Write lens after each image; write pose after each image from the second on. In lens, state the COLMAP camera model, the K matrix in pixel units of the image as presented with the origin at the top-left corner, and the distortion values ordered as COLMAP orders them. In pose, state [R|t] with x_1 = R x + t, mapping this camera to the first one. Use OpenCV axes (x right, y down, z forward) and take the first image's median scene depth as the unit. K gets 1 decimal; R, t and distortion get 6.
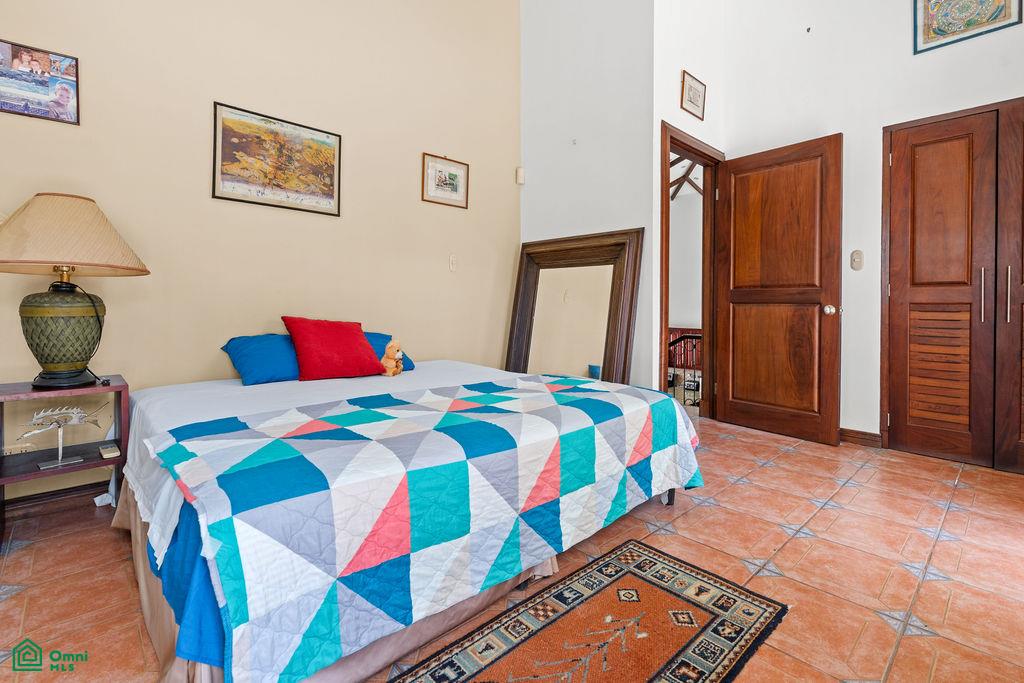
lens RADIAL K [[491.3, 0, 511.3], [0, 491.3, 311.6], [0, 0, 1]] dist [-0.000526, 0.000748]
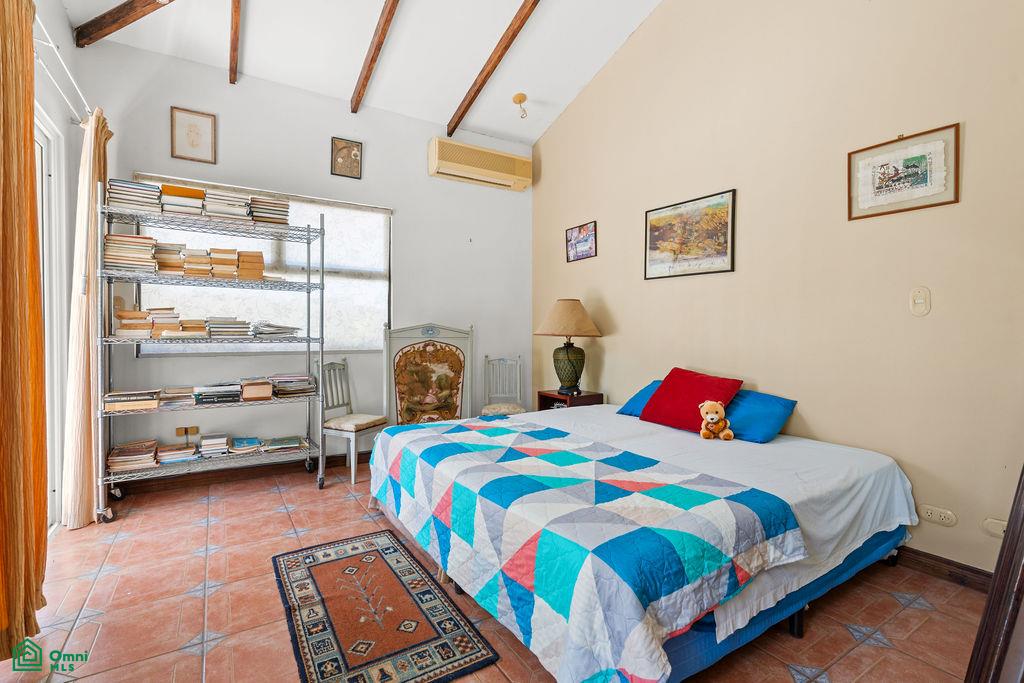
lens RADIAL K [[464.4, 0, 511.2], [0, 464.4, 335.9], [0, 0, 1]] dist [-0.002644, 0.000638]
pose [[-0.194942, 0.002166, -0.980812, 0.933394], [-0.023360, 0.999704, 0.006851, -0.084615], [0.980537, 0.024247, -0.194833, 1.065622]]
